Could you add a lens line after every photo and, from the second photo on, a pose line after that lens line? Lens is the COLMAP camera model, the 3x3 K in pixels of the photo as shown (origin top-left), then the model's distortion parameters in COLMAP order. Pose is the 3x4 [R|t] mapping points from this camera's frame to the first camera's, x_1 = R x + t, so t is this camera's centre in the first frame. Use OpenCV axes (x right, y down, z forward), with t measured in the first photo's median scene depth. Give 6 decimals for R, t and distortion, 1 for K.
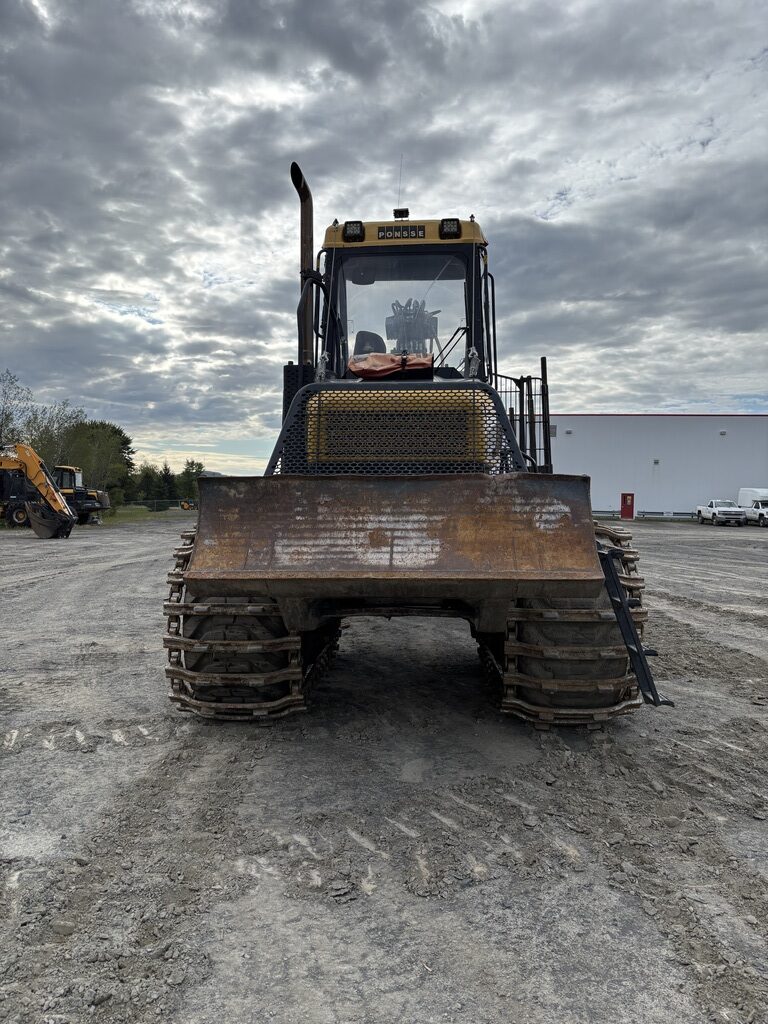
lens RADIAL K [[775.2, 0, 384.0], [0, 775.2, 512.0], [0, 0, 1]] dist [0.014774, -0.000251]
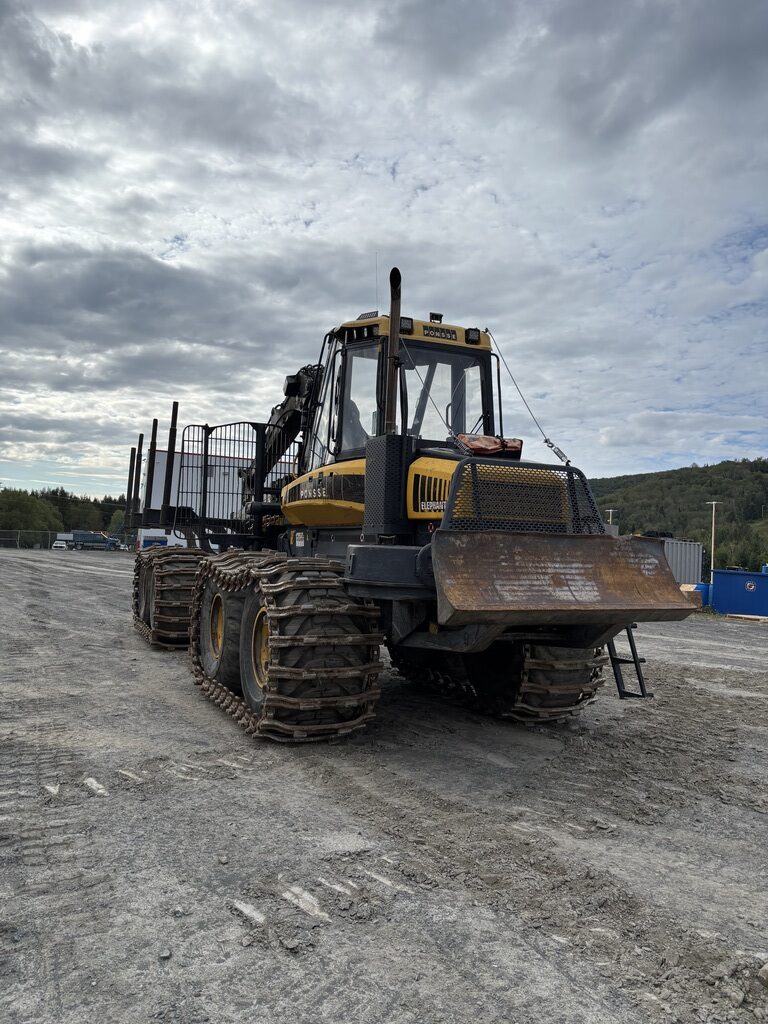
lens RADIAL K [[761.5, 0, 385.5], [0, 761.5, 507.5], [0, 0, 1]] dist [0.017699, -0.003836]
pose [[0.878868, 0.053699, 0.474034, -0.747099], [-0.027766, 0.997718, -0.061542, -0.002157], [-0.476257, 0.040925, 0.878353, -0.030411]]
